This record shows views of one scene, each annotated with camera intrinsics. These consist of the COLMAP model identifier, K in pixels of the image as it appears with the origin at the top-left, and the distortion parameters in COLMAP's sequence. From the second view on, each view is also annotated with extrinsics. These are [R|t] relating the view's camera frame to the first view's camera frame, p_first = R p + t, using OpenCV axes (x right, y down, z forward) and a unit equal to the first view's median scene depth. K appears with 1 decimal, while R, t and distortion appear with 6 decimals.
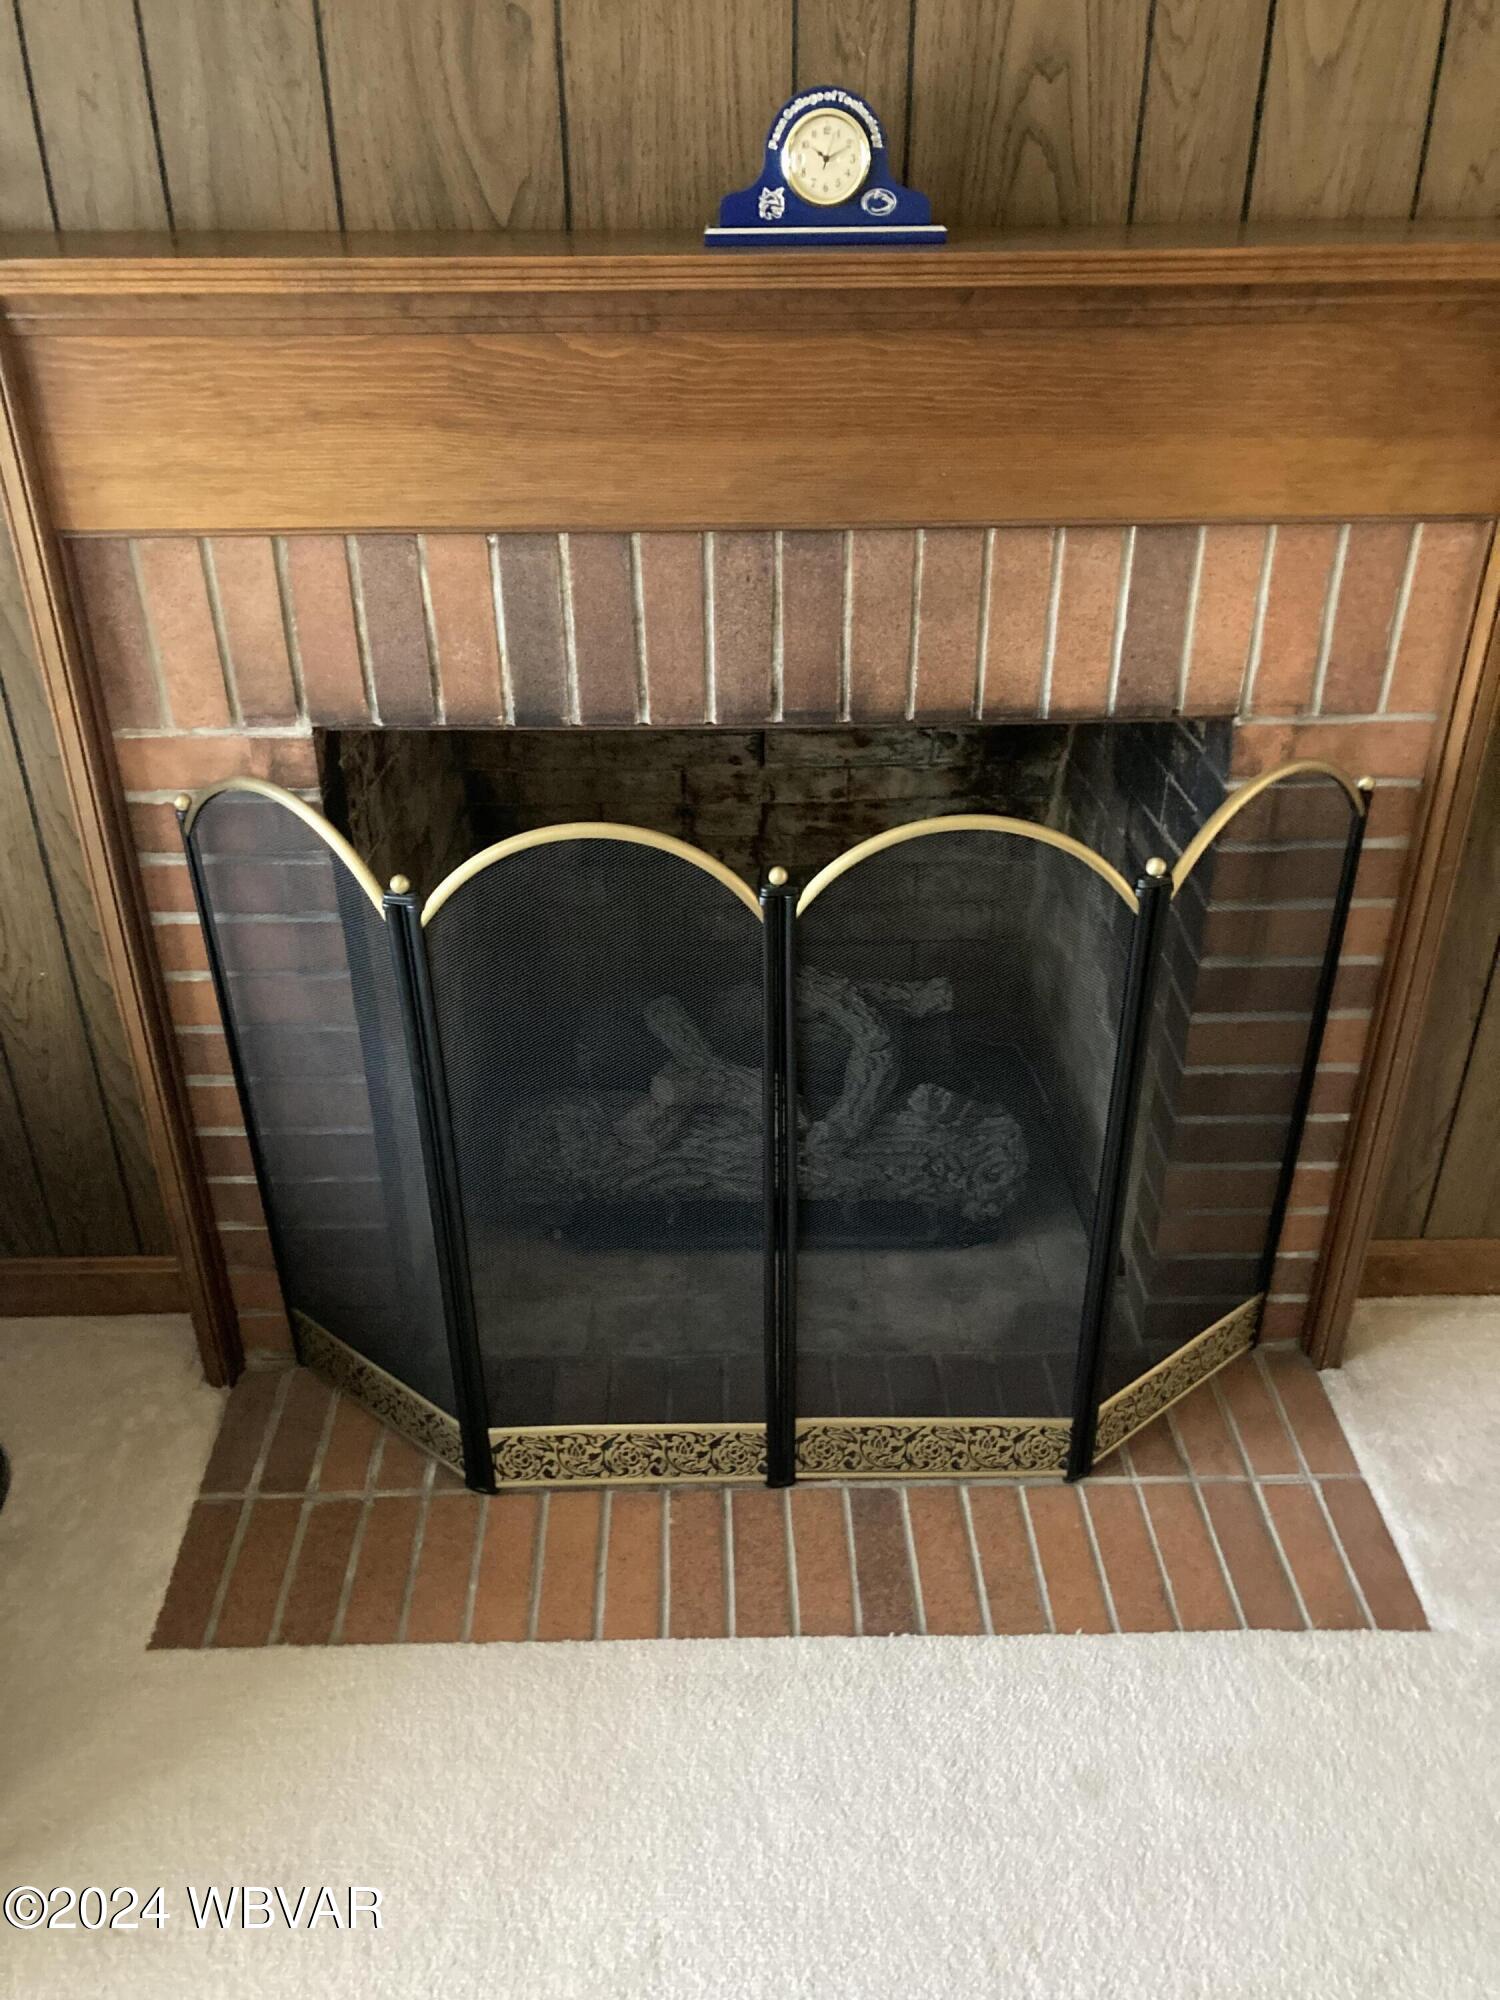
lens RADIAL K [[1642.4, 0, 746.5], [0, 1642.4, 1001.7], [0, 0, 1]] dist [0.014824, -0.015828]
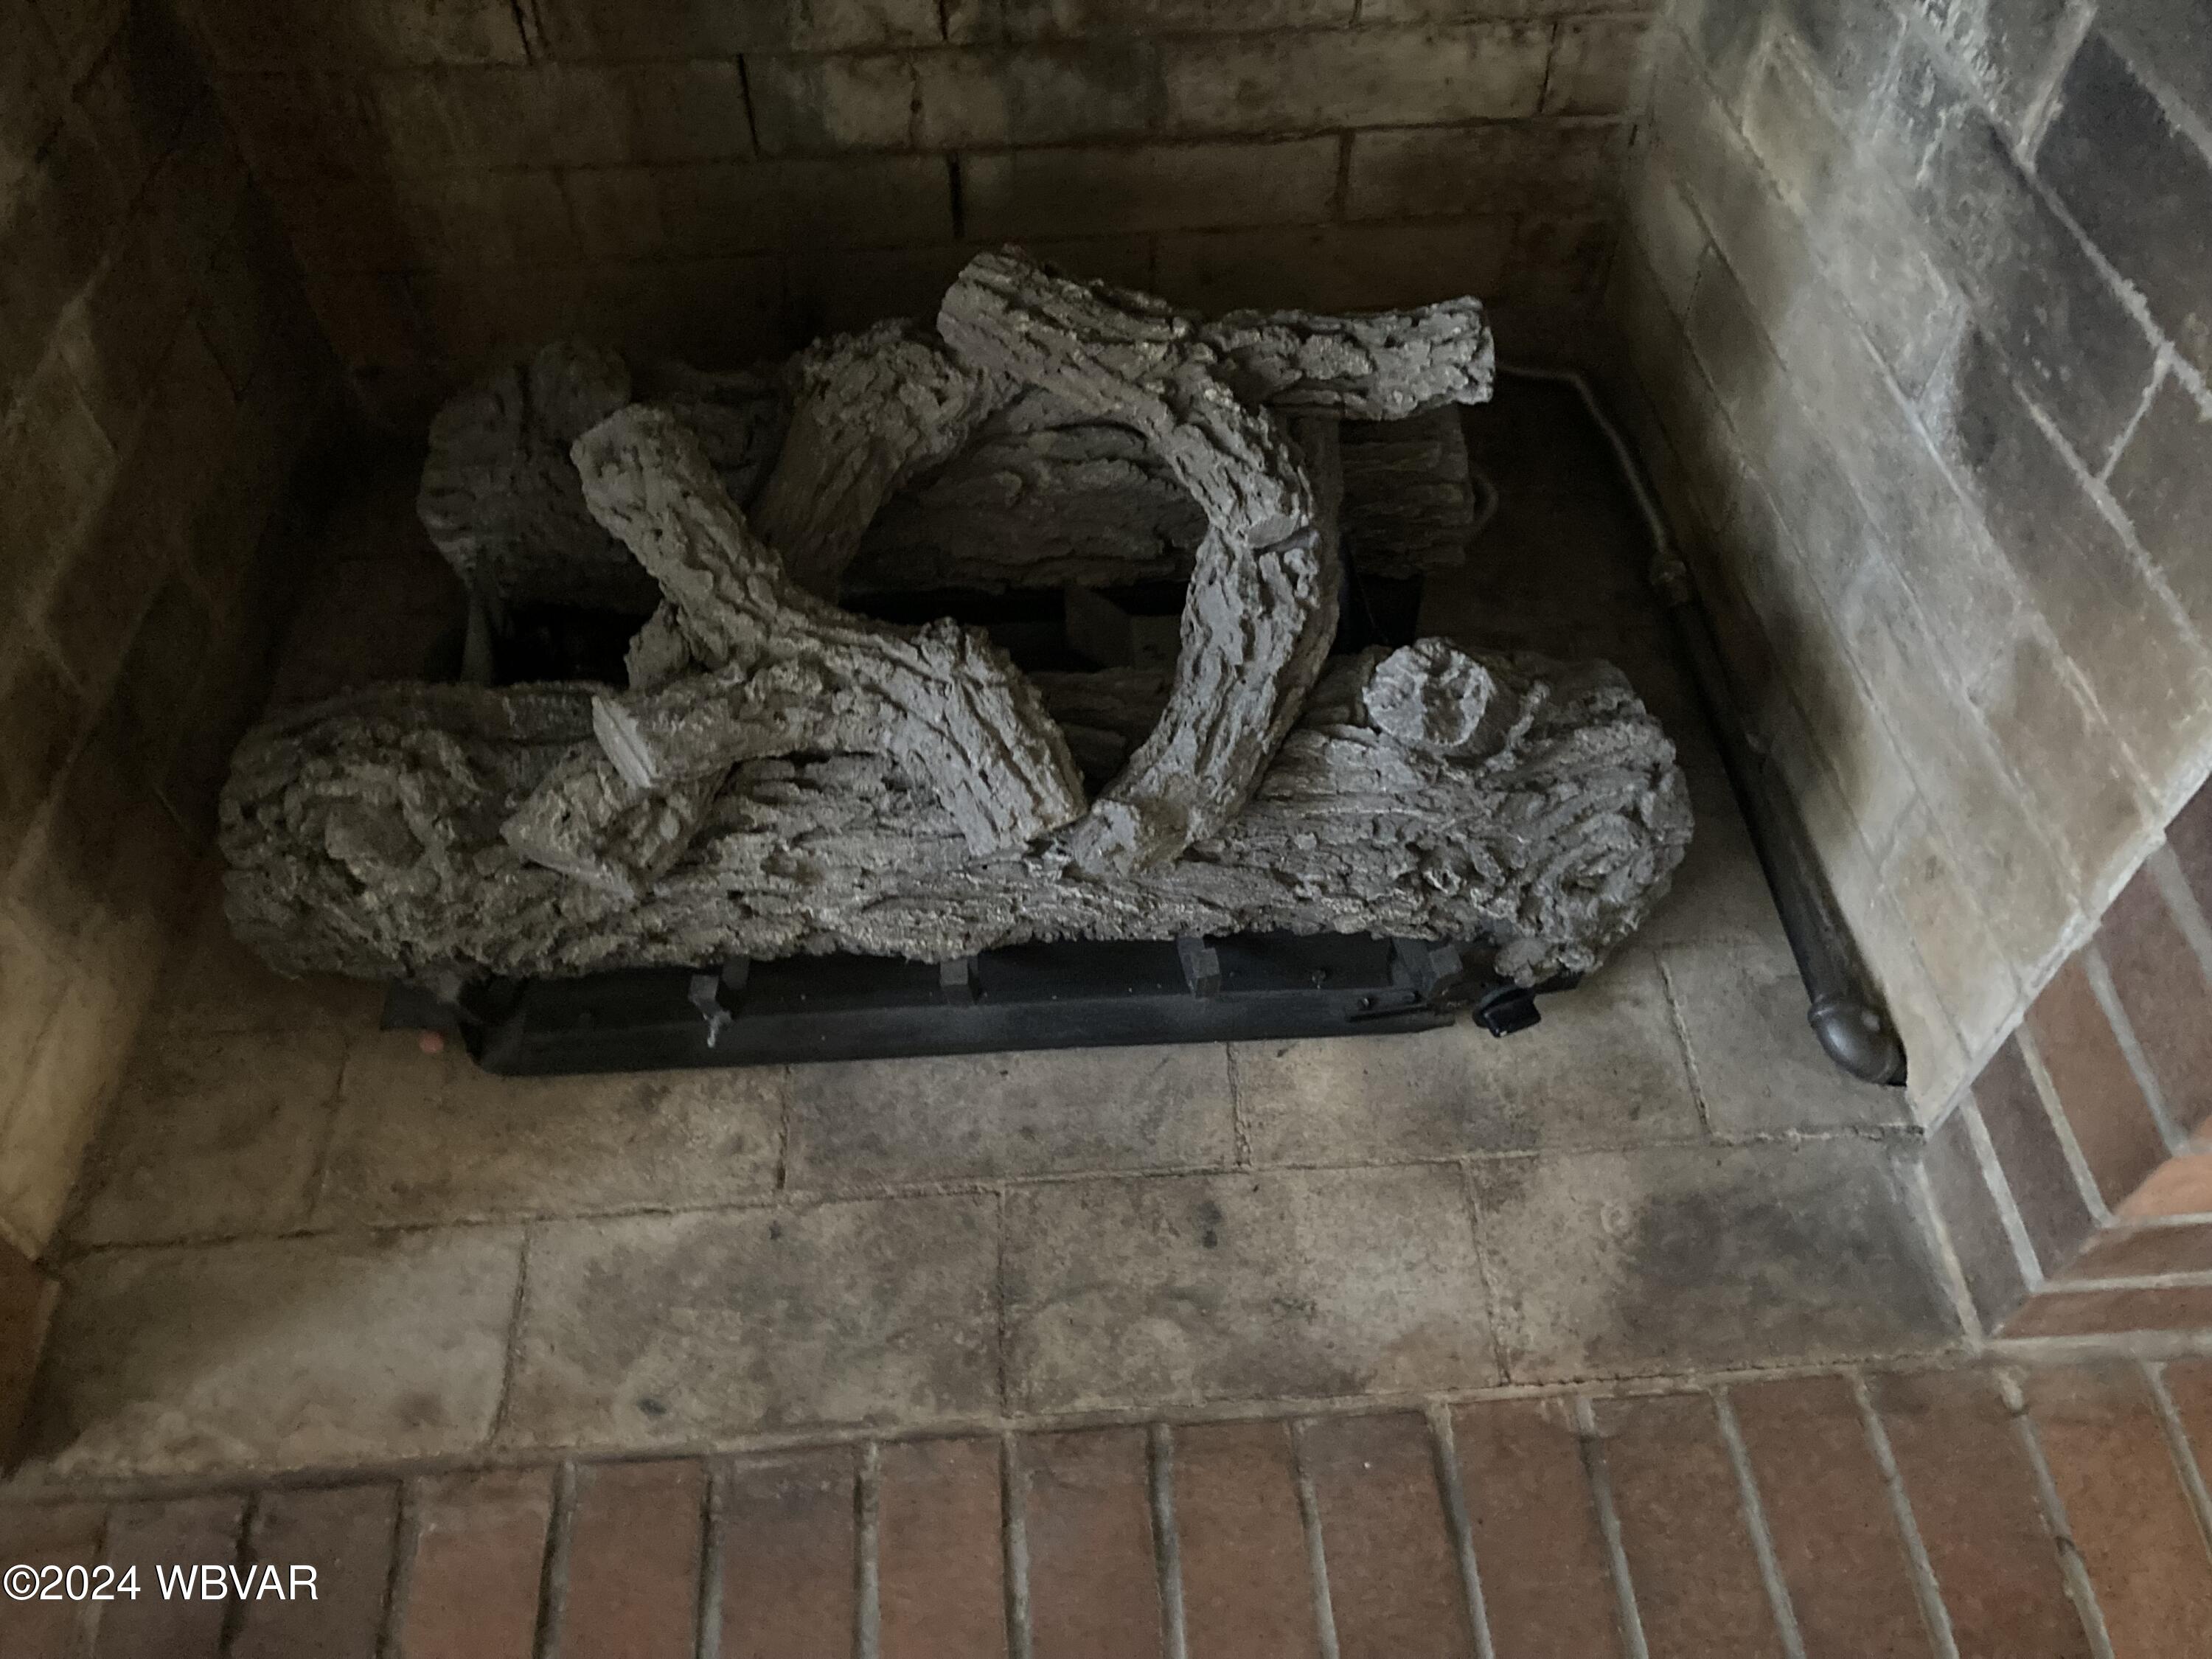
lens RADIAL K [[1812.0, 0, 1117.5], [0, 1812.0, 818.5], [0, 0, 1]] dist [0.024597, -0.024133]
pose [[0.998905, -0.039707, 0.024737, 0.035952], [0.026924, 0.920370, 0.390121, -0.067484], [-0.038258, -0.389027, 0.920431, 0.640735]]
